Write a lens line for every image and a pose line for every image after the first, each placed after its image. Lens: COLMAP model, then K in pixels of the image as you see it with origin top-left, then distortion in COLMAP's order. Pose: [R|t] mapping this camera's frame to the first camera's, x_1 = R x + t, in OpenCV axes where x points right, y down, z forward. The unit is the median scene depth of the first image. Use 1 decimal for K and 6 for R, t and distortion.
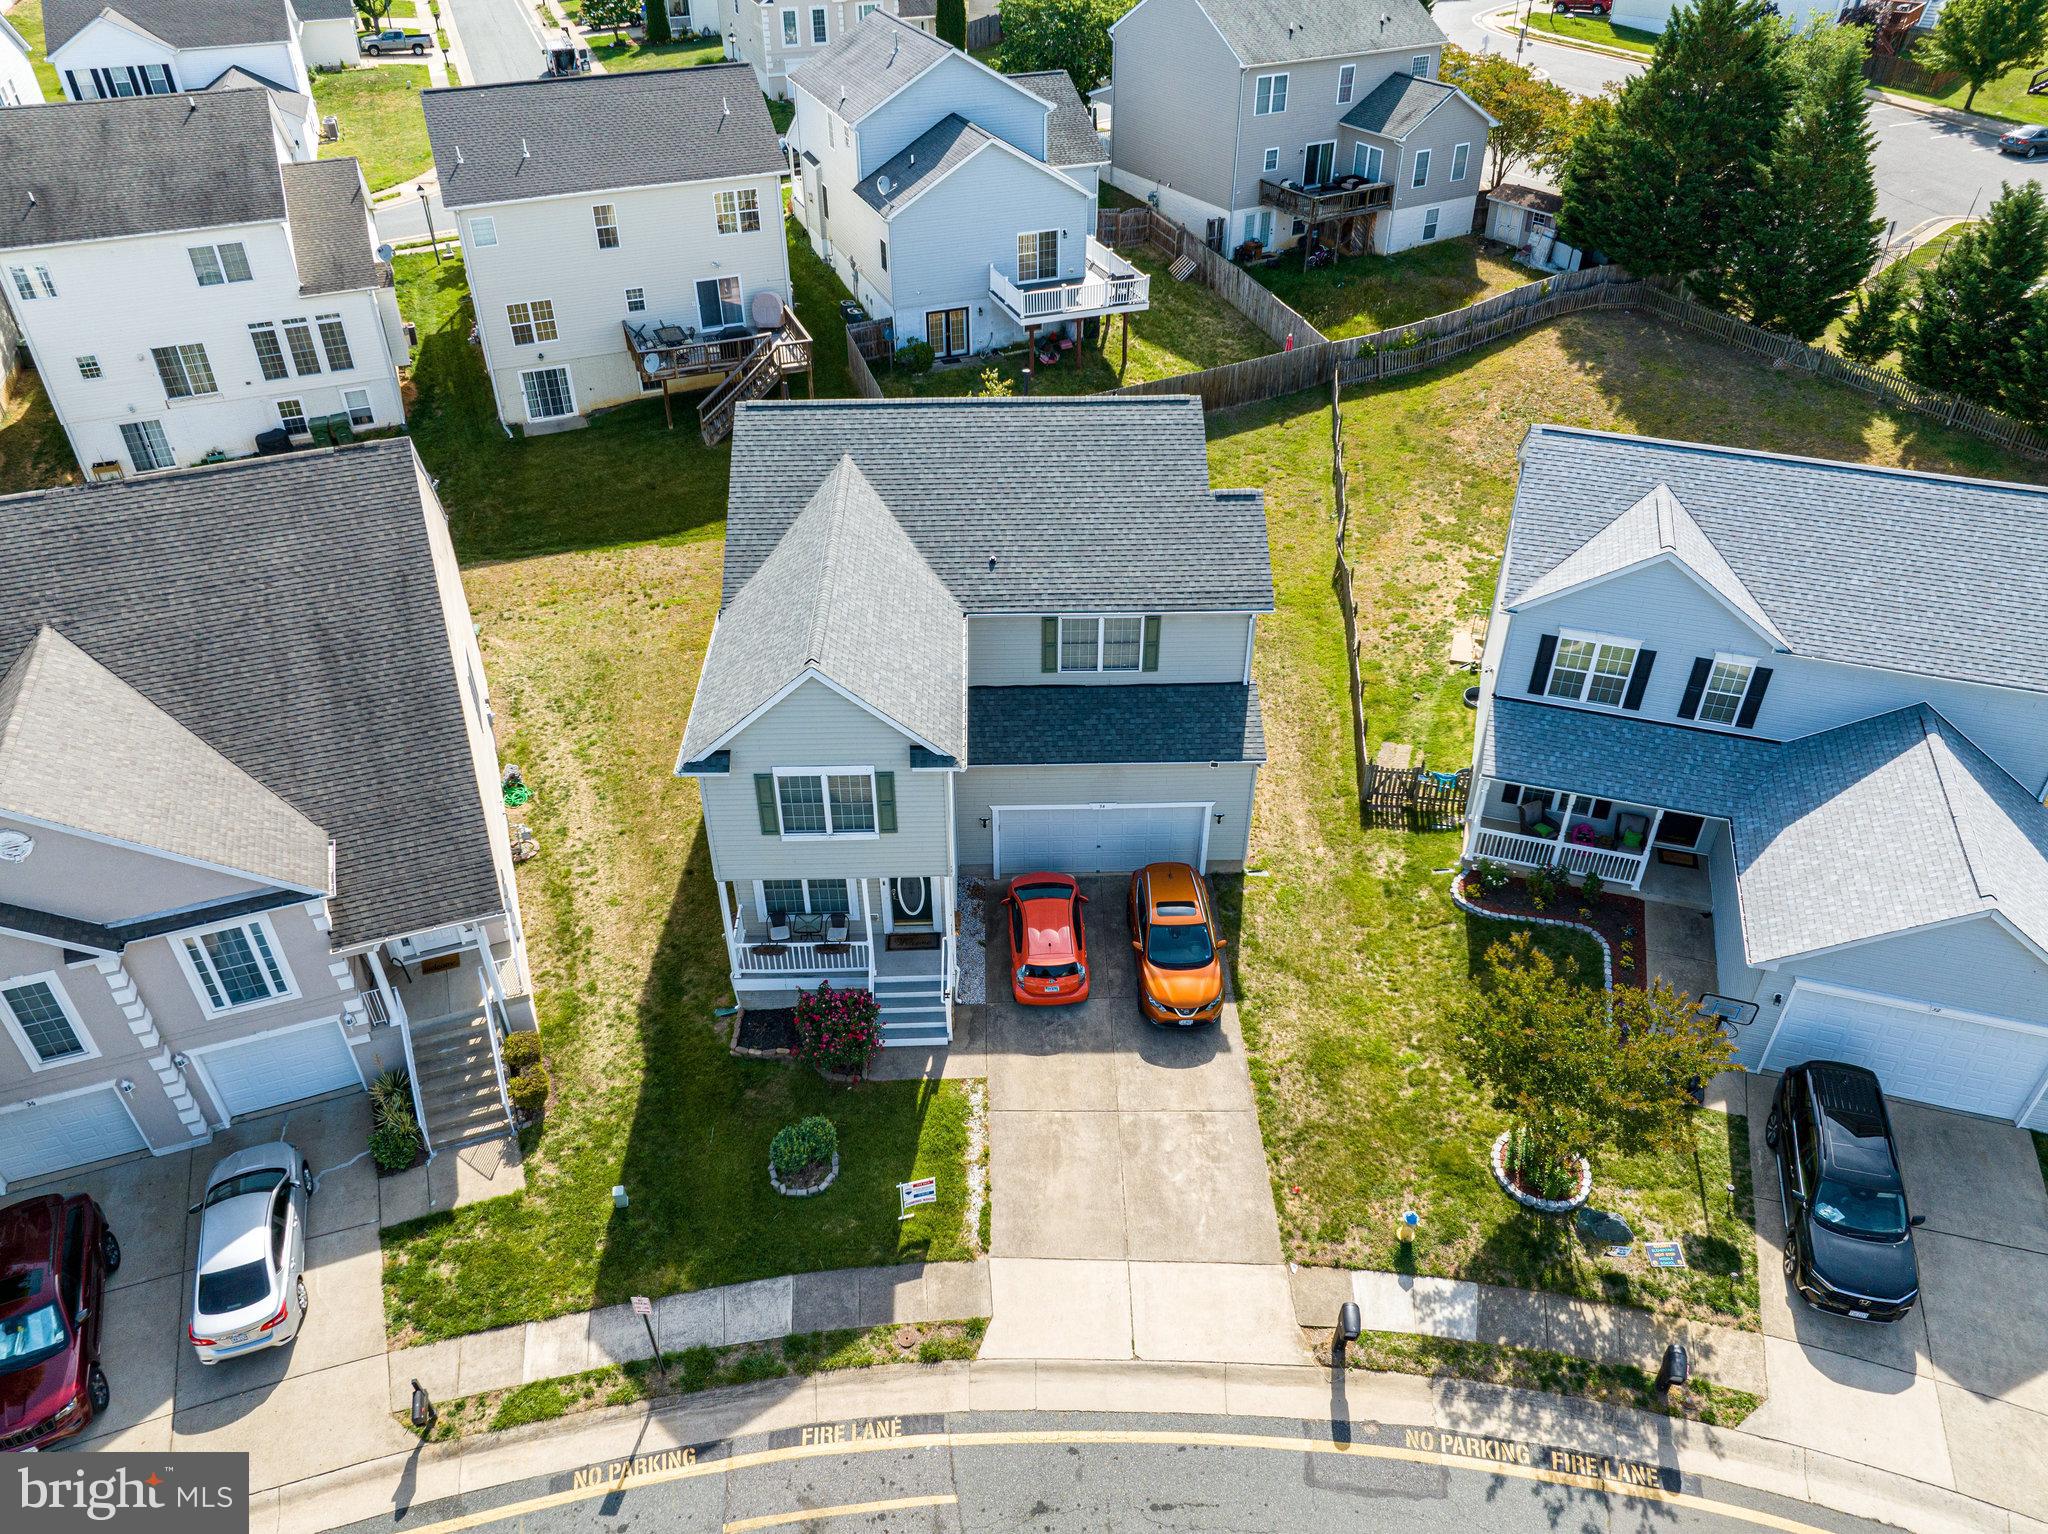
lens RADIAL K [[1443.3, 0, 1024.9], [0, 1443.3, 775.5], [0, 0, 1]] dist [-0.047392, 0.011841]
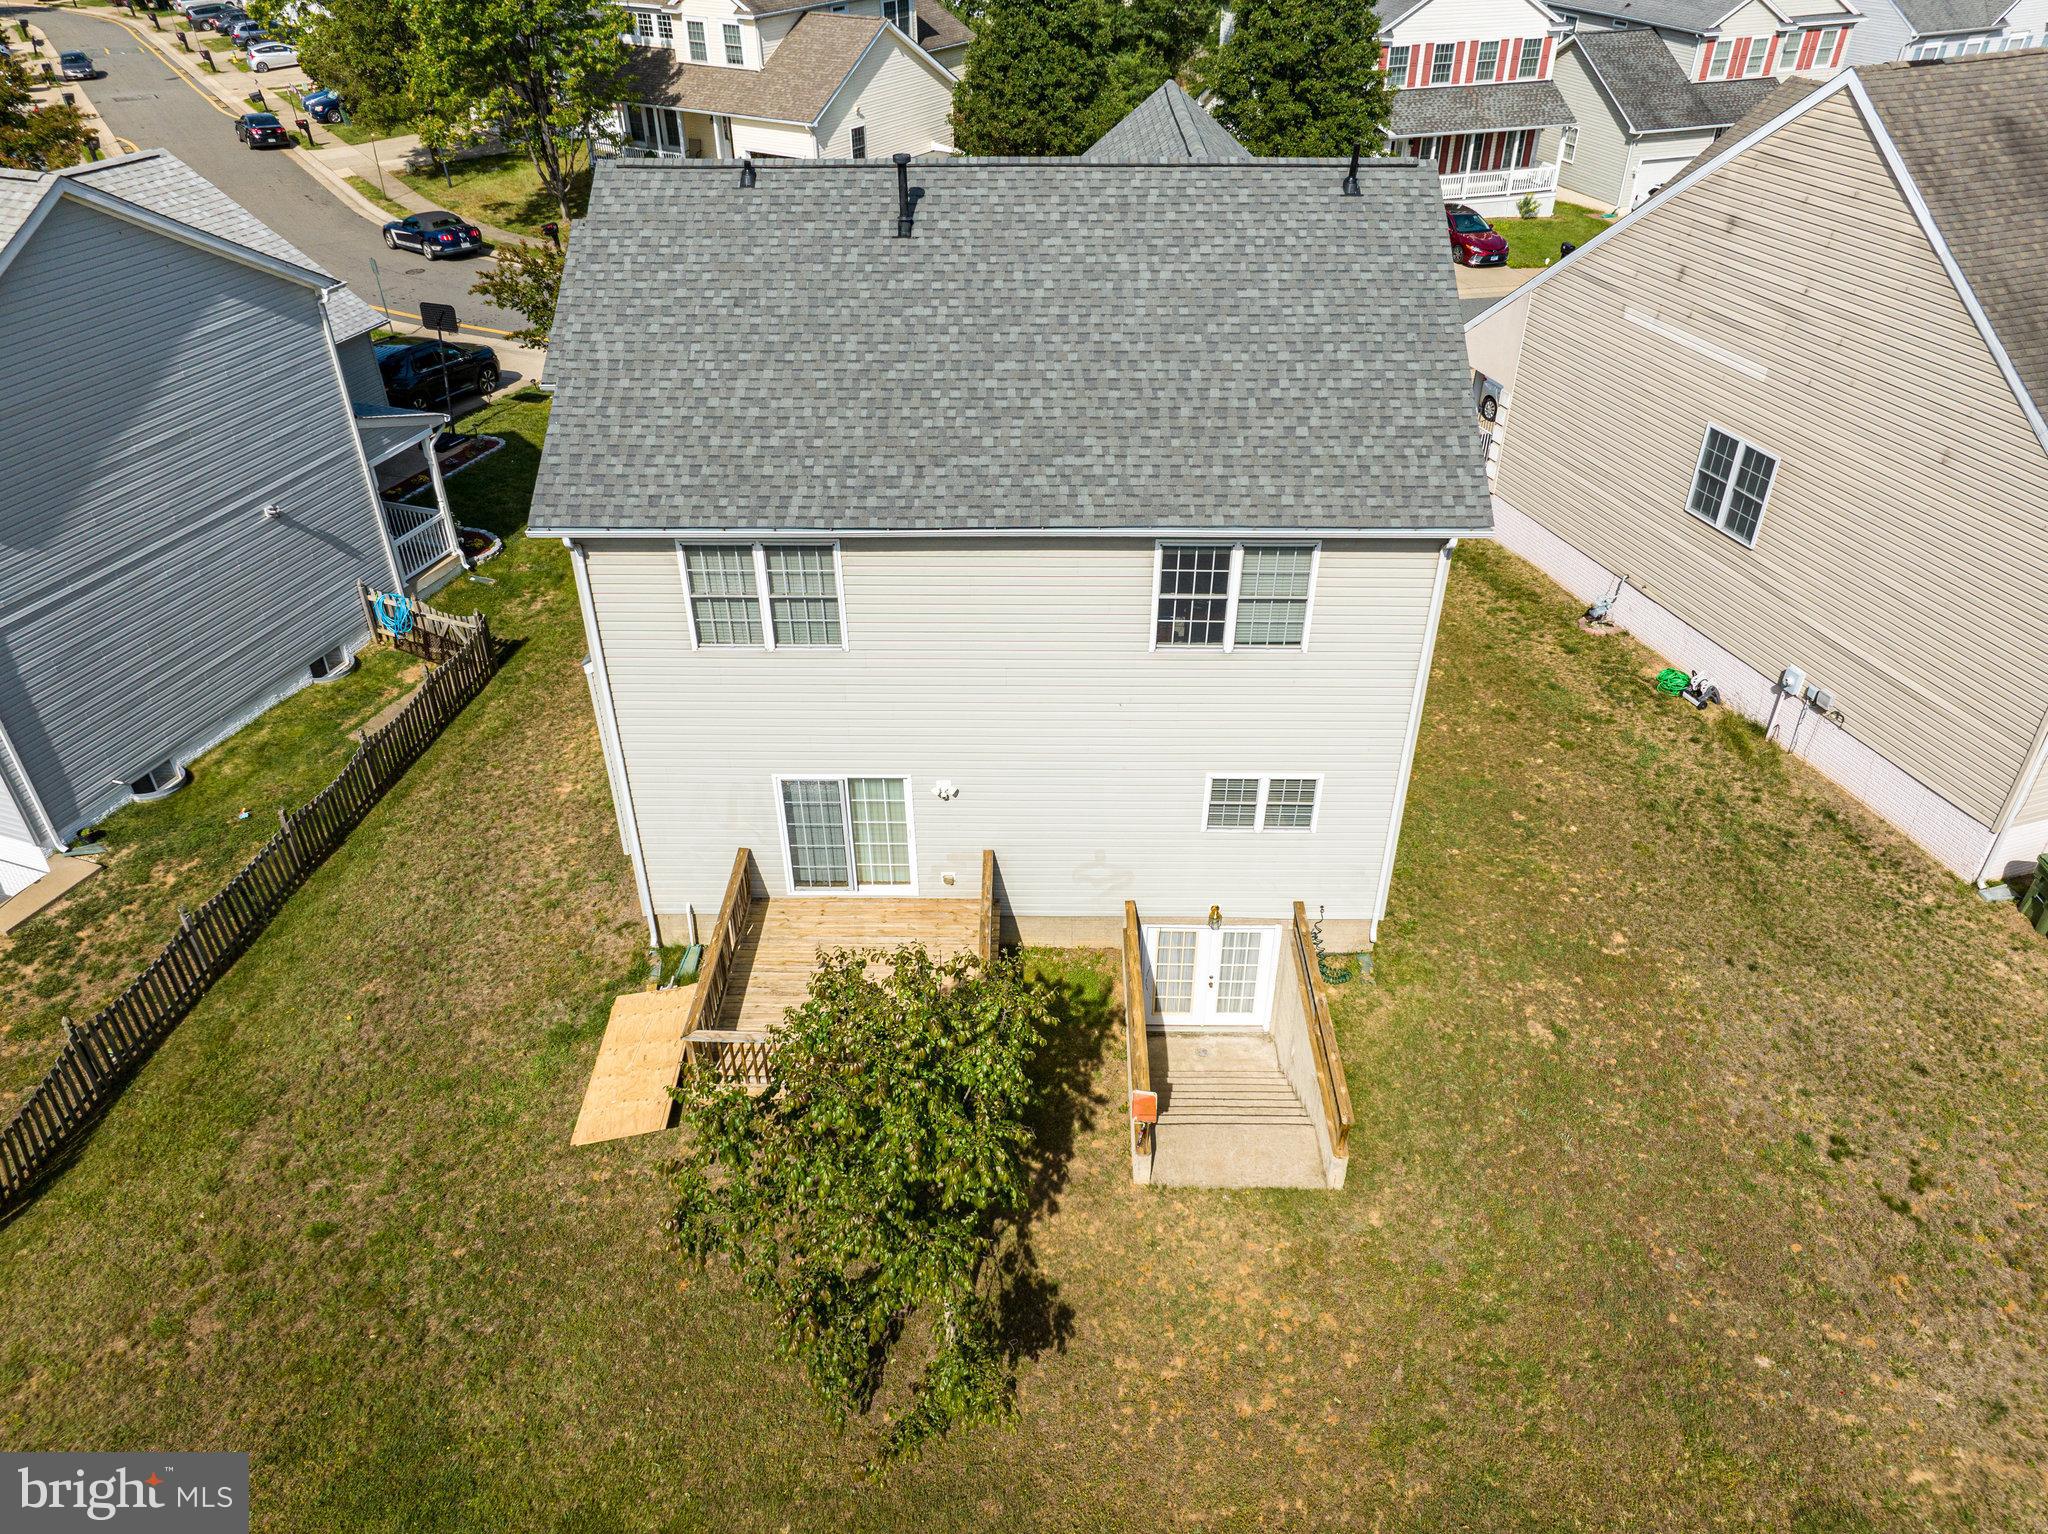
lens RADIAL K [[1423.0, 0, 1025.6], [0, 1423.0, 779.6], [0, 0, 1]] dist [-0.004545, 0.000168]
pose [[-0.999145, -0.018713, 0.036861, -0.046544], [0.029170, 0.312669, 0.949414, -0.485730], [-0.029292, 0.949678, -0.311856, 0.960936]]
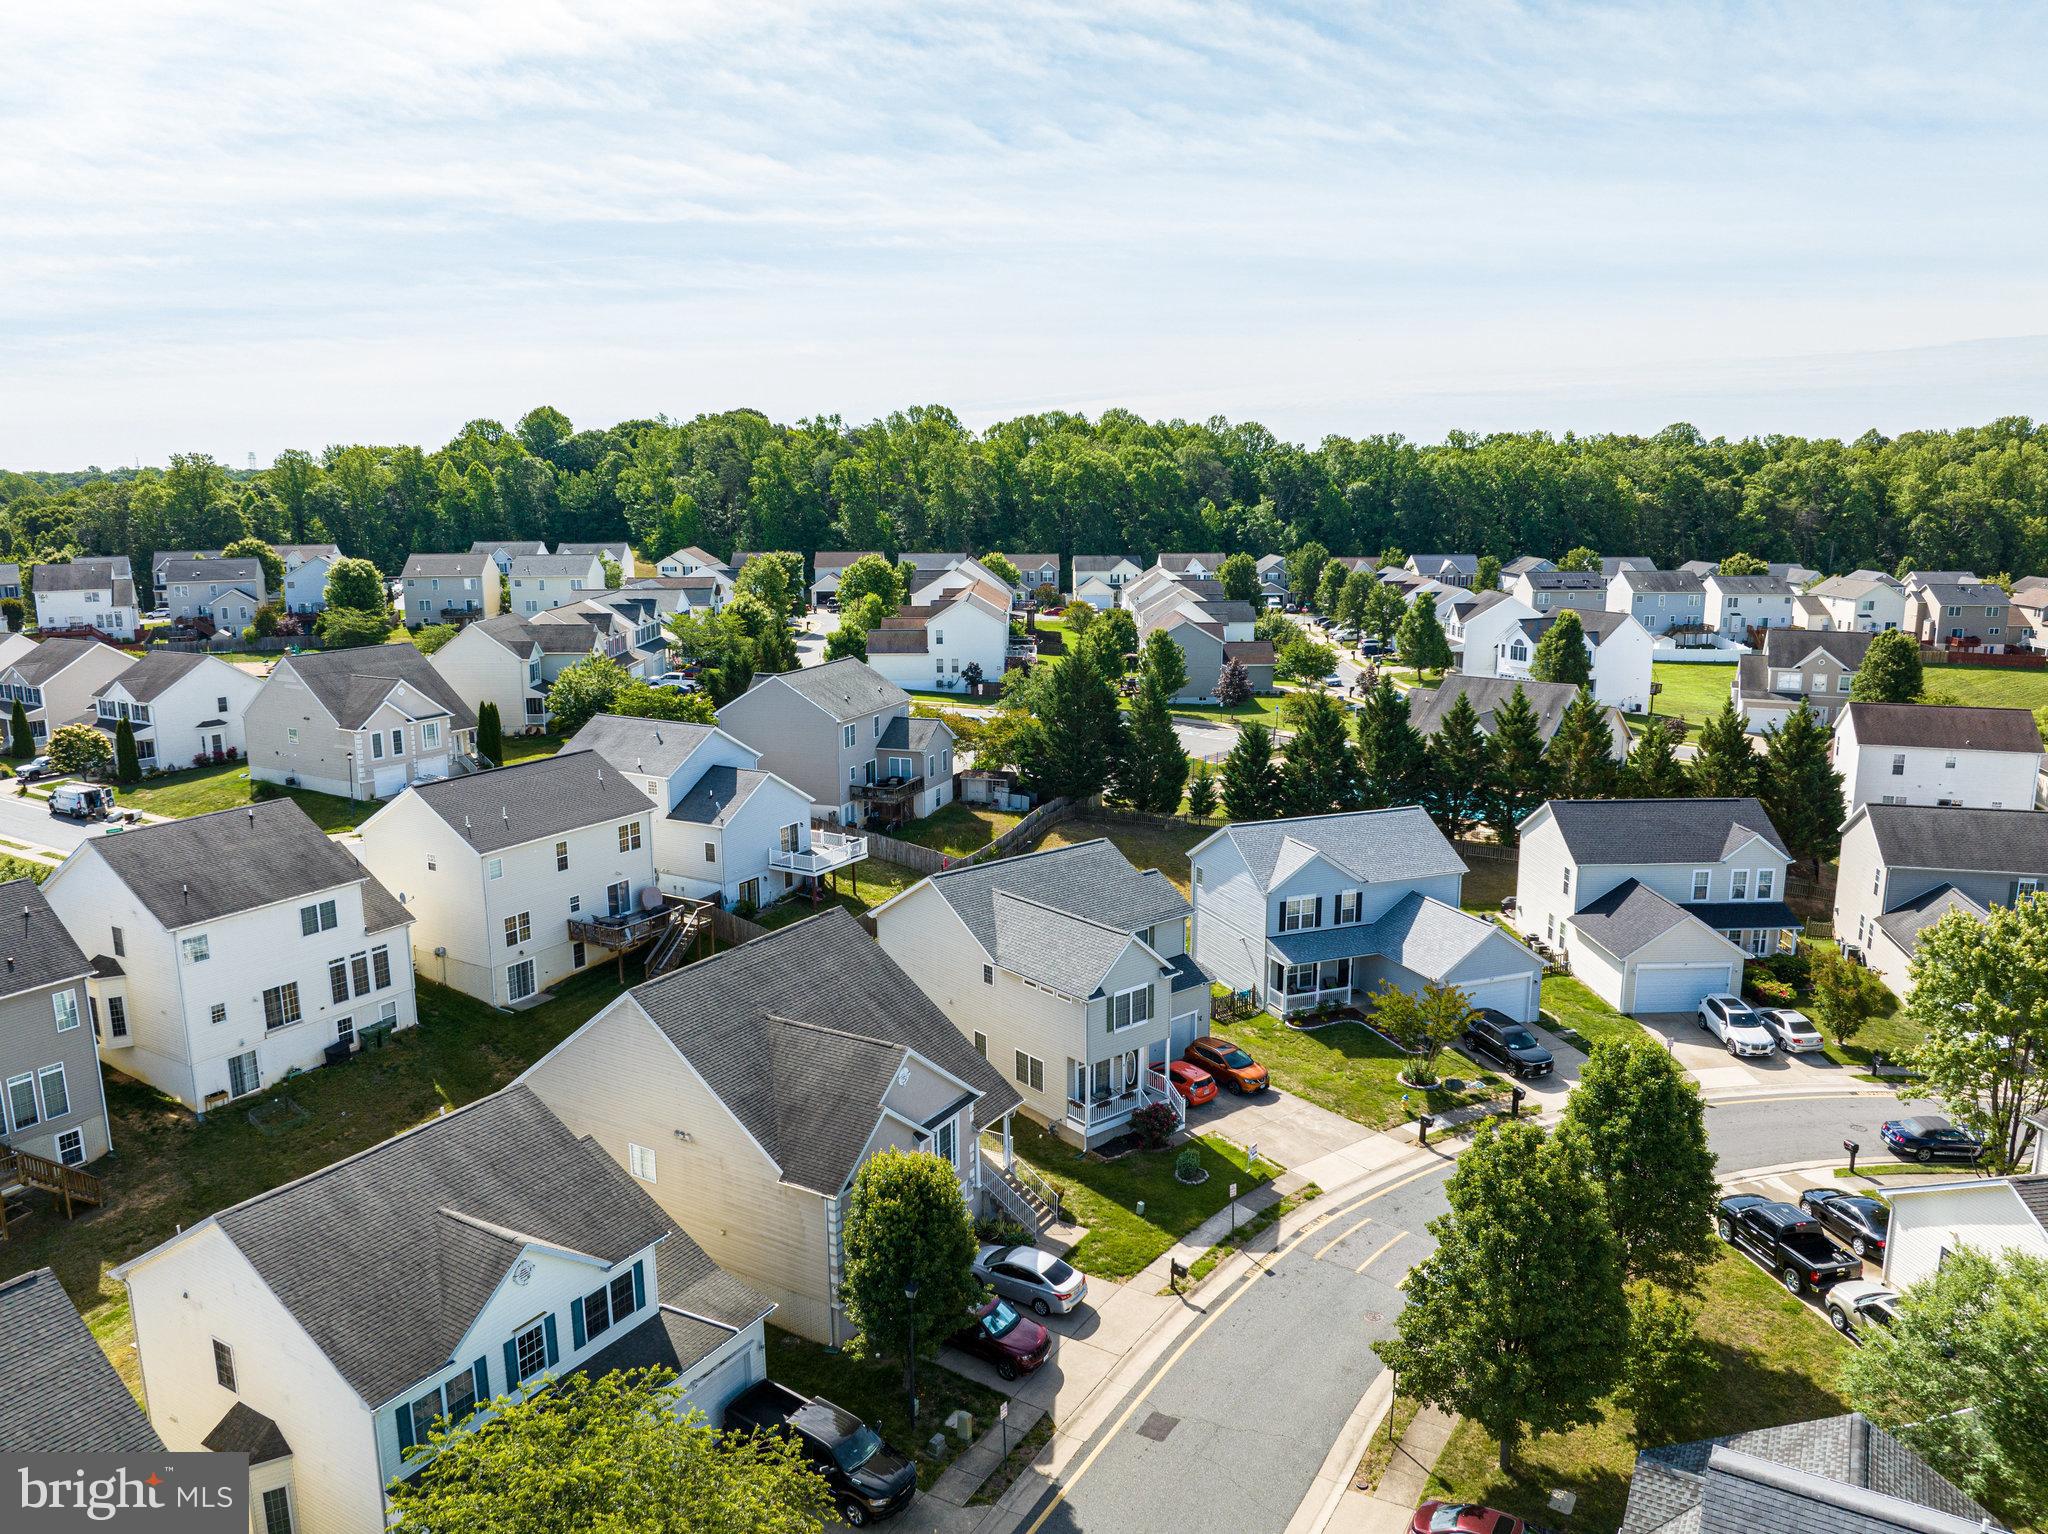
lens RADIAL K [[1452.2, 0, 1024.1], [0, 1452.2, 764.3], [0, 0, 1]] dist [-0.033305, -0.005831]
pose [[0.785668, -0.120508, 0.606797, -0.861213], [0.372769, 0.875007, -0.308880, 0.174578], [-0.493729, 0.468872, 0.732387, -0.377239]]
